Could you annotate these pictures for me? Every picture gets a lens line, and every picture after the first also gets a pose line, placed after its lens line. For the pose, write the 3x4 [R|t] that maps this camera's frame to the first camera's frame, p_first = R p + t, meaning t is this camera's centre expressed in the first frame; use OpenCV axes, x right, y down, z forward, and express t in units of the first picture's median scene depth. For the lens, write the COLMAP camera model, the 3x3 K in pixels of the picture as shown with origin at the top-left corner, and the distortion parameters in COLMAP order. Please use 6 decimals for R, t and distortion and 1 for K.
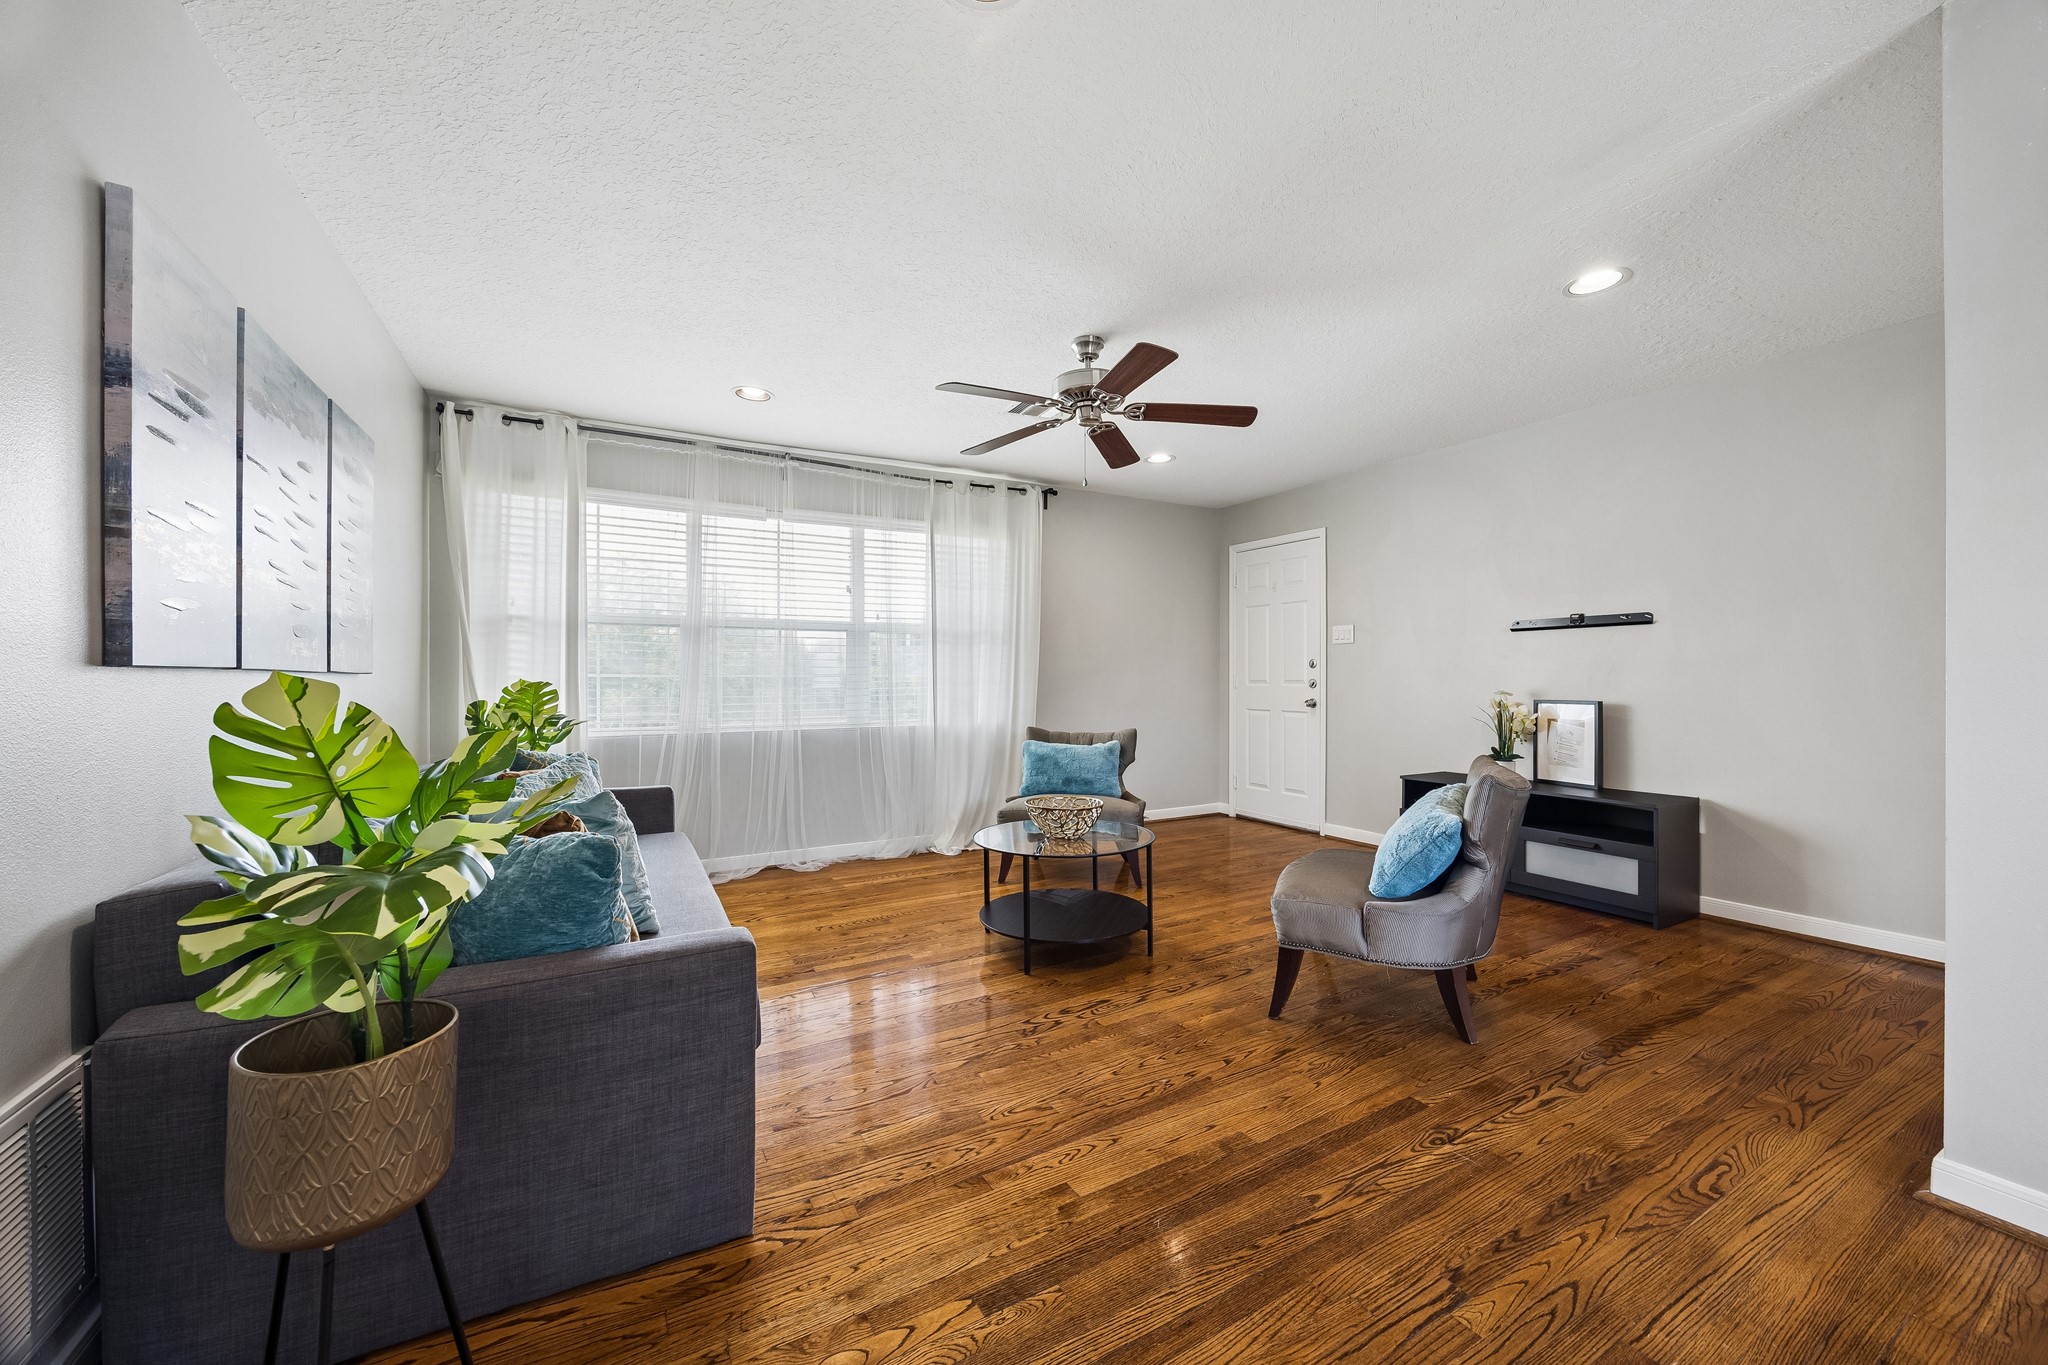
lens RADIAL K [[766.9, 0, 1033.0], [0, 766.9, 677.9], [0, 0, 1]] dist [-0.002053, -0.000110]
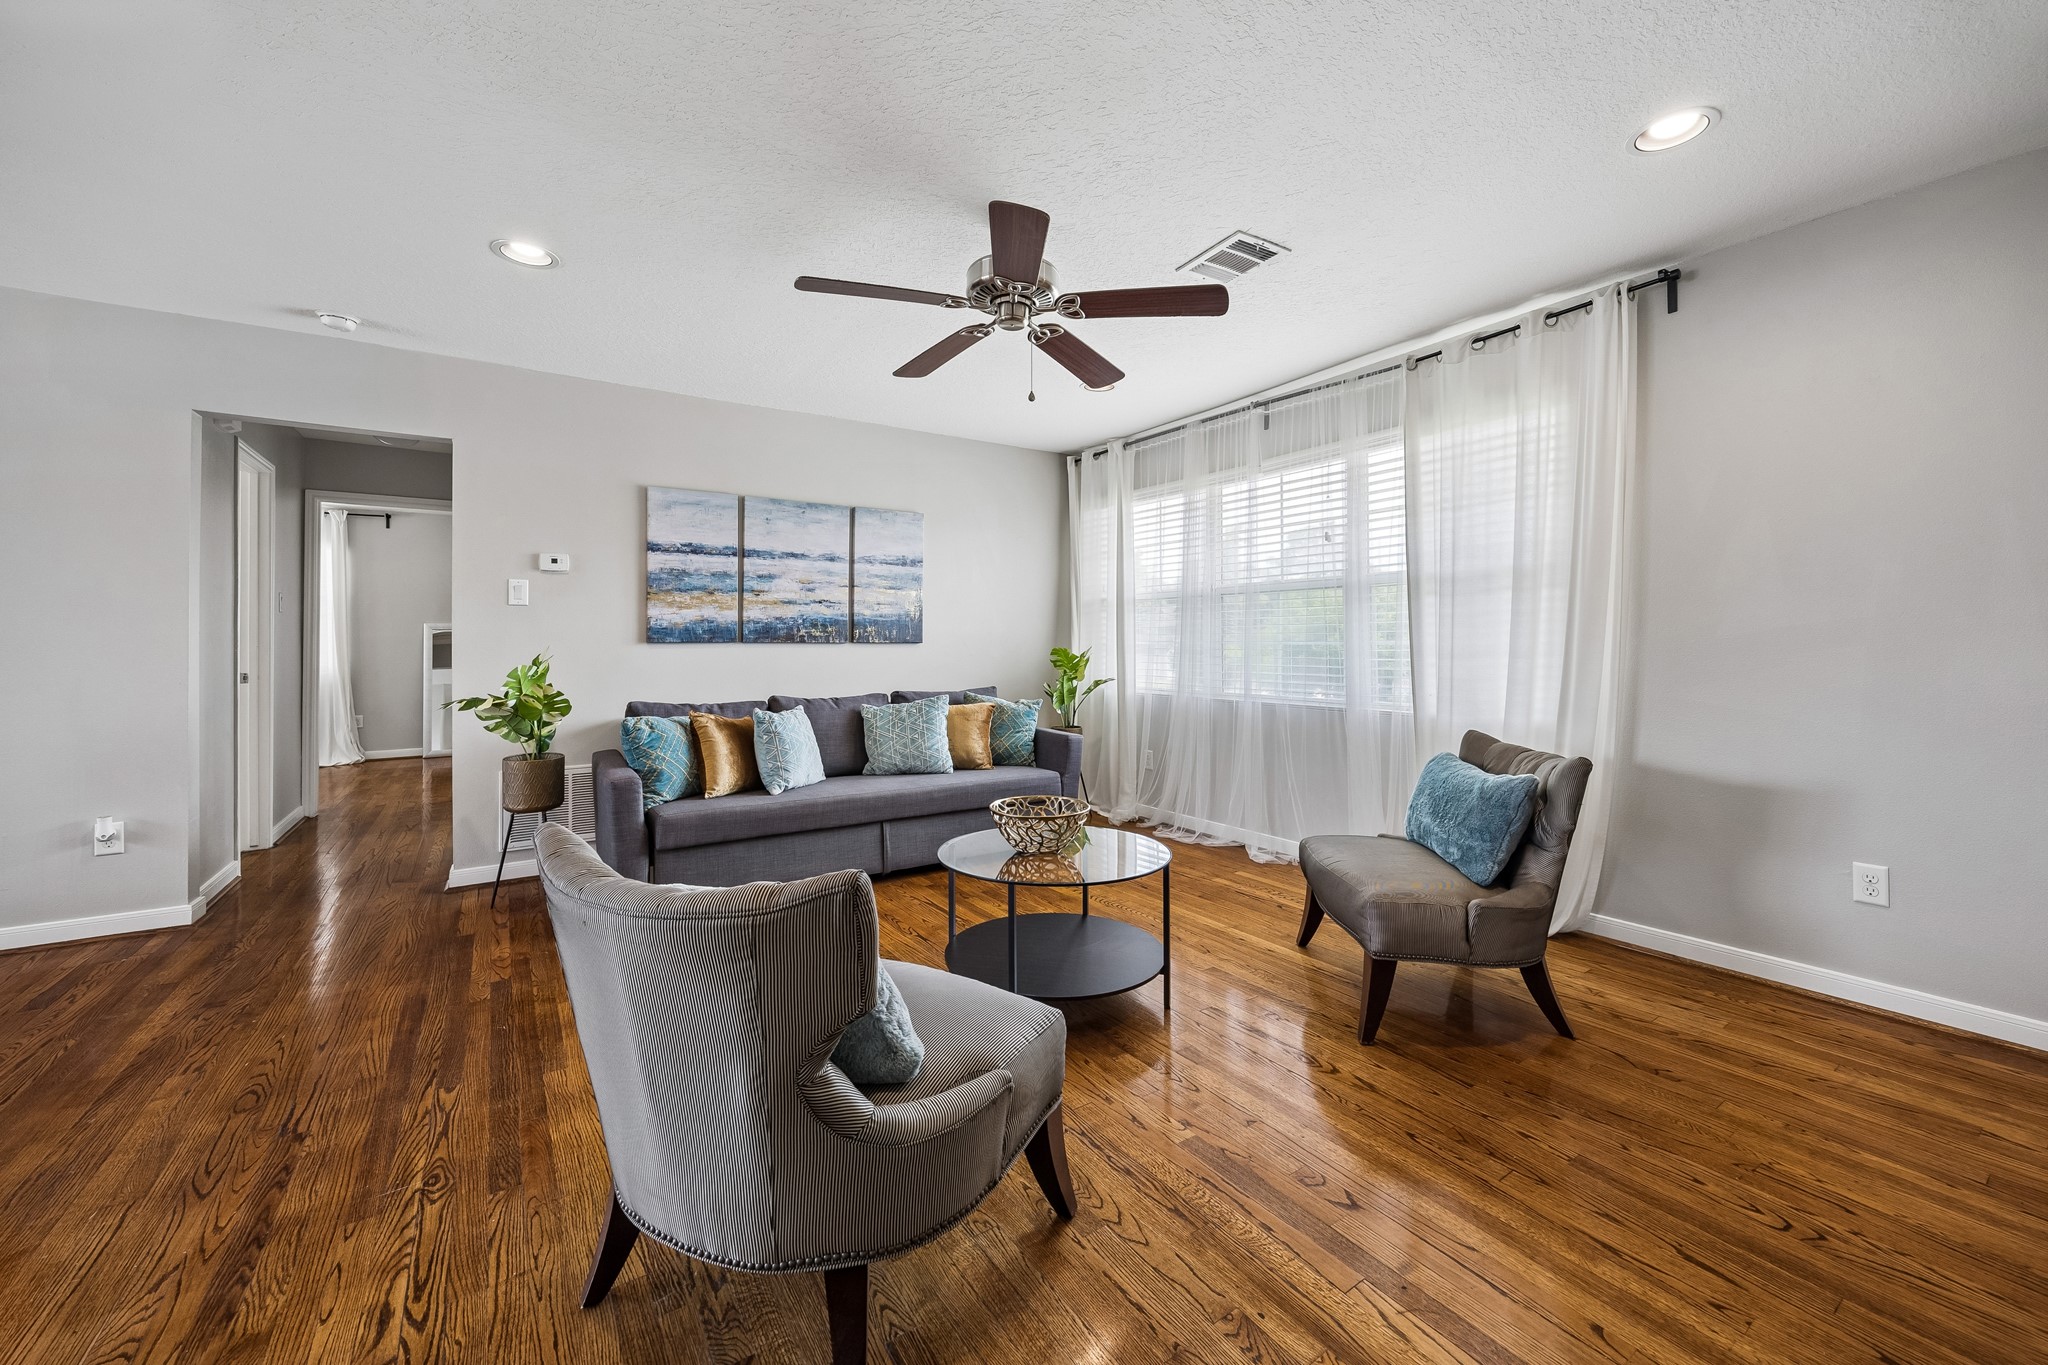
lens RADIAL K [[792.3, 0, 1027.6], [0, 792.3, 632.0], [0, 0, 1]] dist [-0.008089, -0.000106]
pose [[0.079861, -0.013034, -0.996721, 1.327012], [0.000980, 0.999915, -0.012997, -0.008629], [0.996806, 0.000061, 0.079867, 1.434097]]
